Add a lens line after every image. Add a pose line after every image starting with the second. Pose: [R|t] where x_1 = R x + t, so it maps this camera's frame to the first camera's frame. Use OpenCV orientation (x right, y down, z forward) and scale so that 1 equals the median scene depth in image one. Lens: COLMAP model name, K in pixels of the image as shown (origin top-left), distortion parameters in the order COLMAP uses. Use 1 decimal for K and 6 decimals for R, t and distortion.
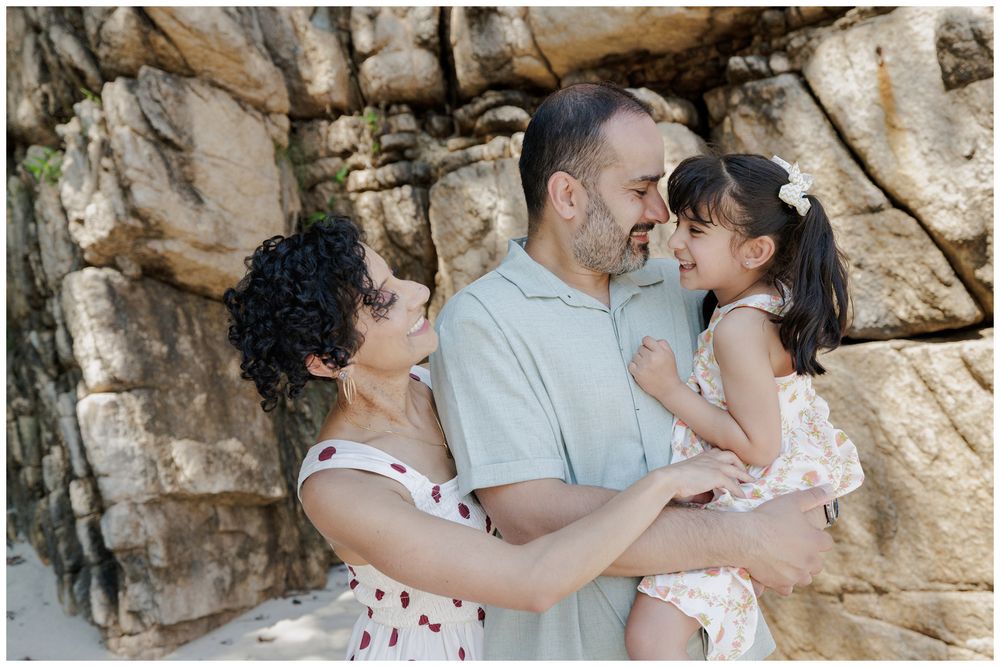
lens RADIAL K [[970.9, 0, 500.0], [0, 970.9, 333.5], [0, 0, 1]] dist [0.008679, 0.008495]
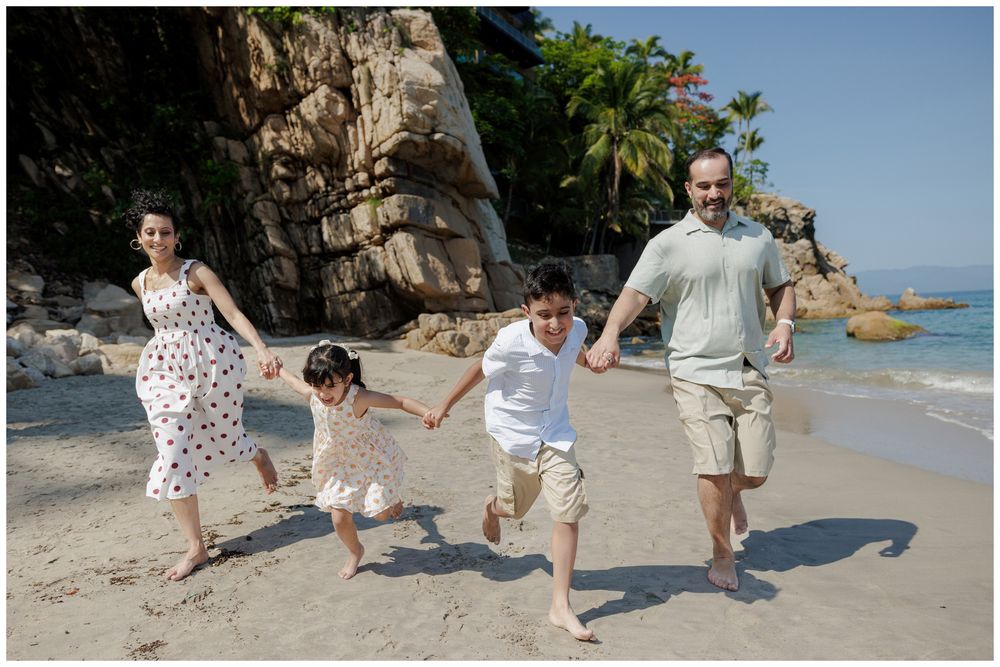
lens RADIAL K [[664.3, 0, 473.5], [0, 664.3, 315.9], [0, 0, 1]] dist [-0.002182, 0.001609]
pose [[0.997991, -0.044226, -0.045362, 1.176234], [0.044800, 0.998927, 0.011720, 0.148793], [0.044795, -0.013728, 0.998902, -3.465033]]
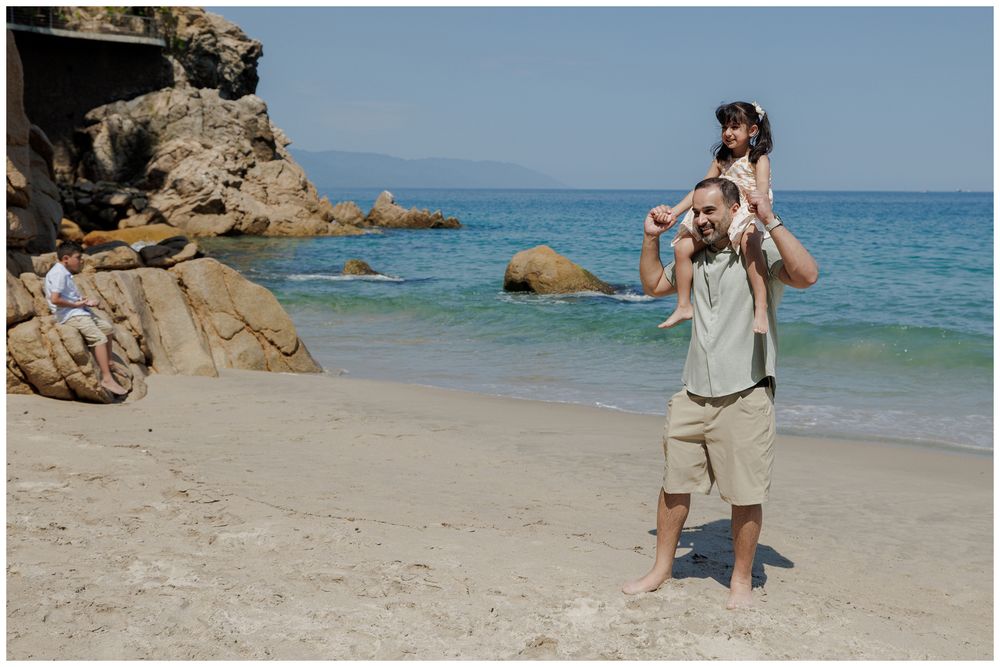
lens RADIAL K [[1193.0, 0, 581.2], [0, 1193.0, 261.8], [0, 0, 1]] dist [0.007162, 0.010619]
pose [[0.689213, -0.032141, 0.723845, -0.013878], [-0.020416, 0.997758, 0.063742, 0.014258], [-0.724271, -0.058710, 0.687012, -1.905685]]
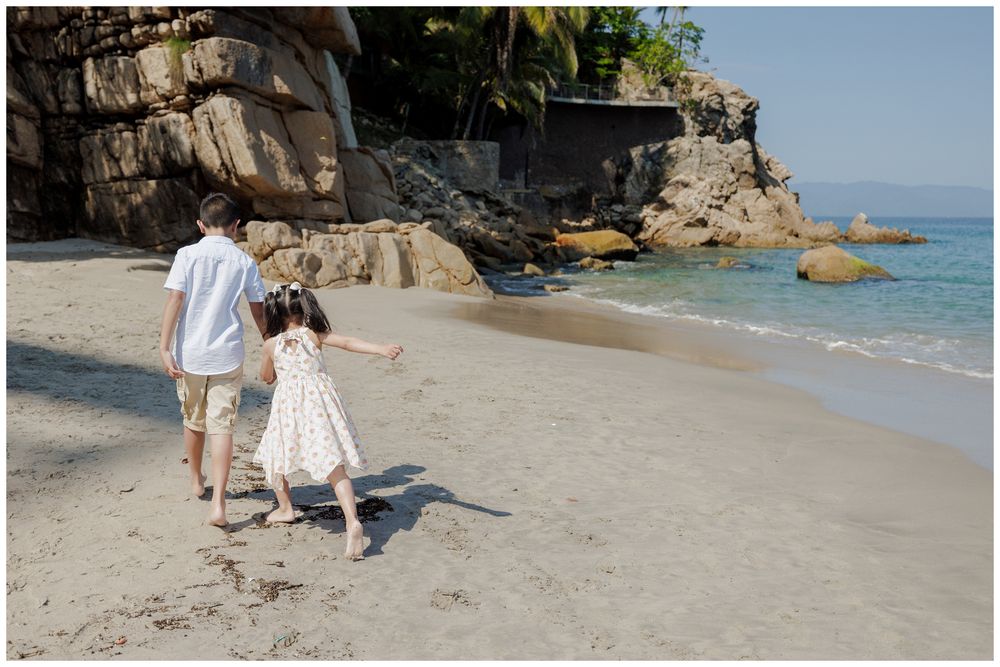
lens RADIAL K [[970.8, 0, 498.8], [0, 970.8, 299.9], [0, 0, 1]] dist [0.005003, 0.000977]
pose [[0.982024, -0.001921, 0.188747, 0.939788], [-0.016968, 0.995001, 0.098410, 0.086500], [-0.187993, -0.099844, 0.977082, -3.566178]]
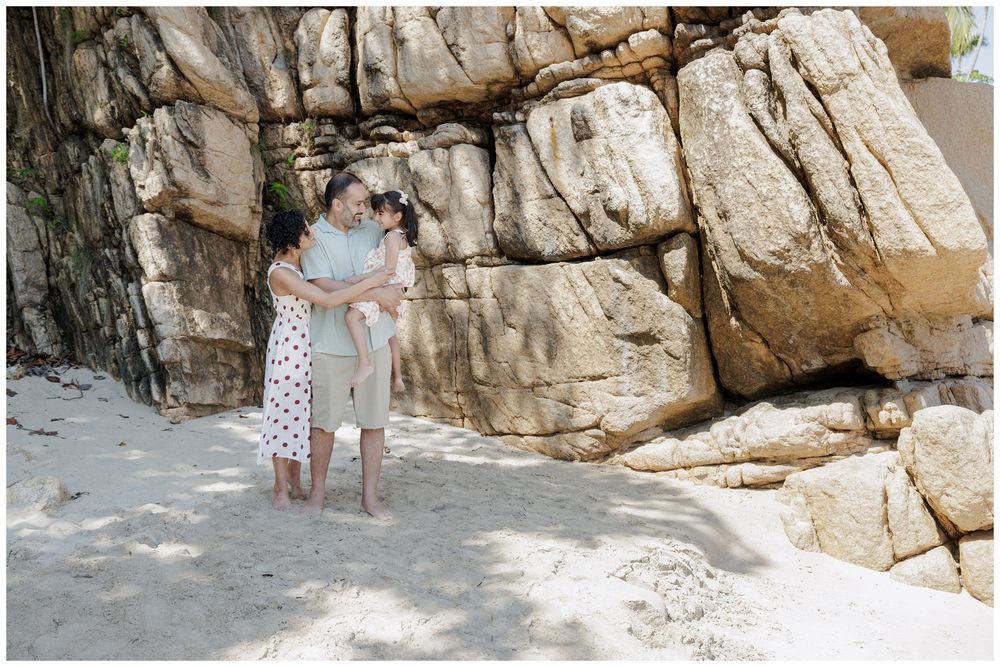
lens RADIAL K [[970.9, 0, 500.0], [0, 970.9, 333.5], [0, 0, 1]] dist [0.008679, 0.008495]
pose [[0.999021, 0.024583, 0.036781, 0.162681], [-0.026573, 0.998154, 0.054619, 0.037894], [-0.035370, -0.055543, 0.997830, -0.792974]]
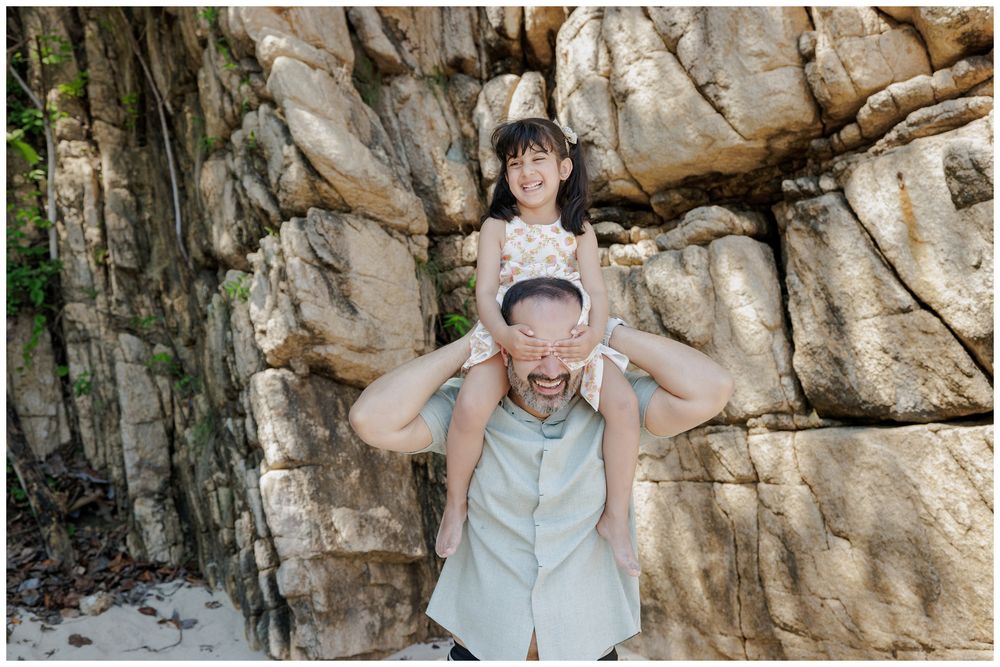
lens RADIAL K [[942.3, 0, 500.0], [0, 942.3, 333.5], [0, 0, 1]] dist [0.005747, 0.007218]
pose [[0.983907, -0.027309, -0.176582, 0.083234], [0.015048, 0.997405, -0.070405, -0.021703], [0.178046, 0.066615, 0.981765, -0.140037]]
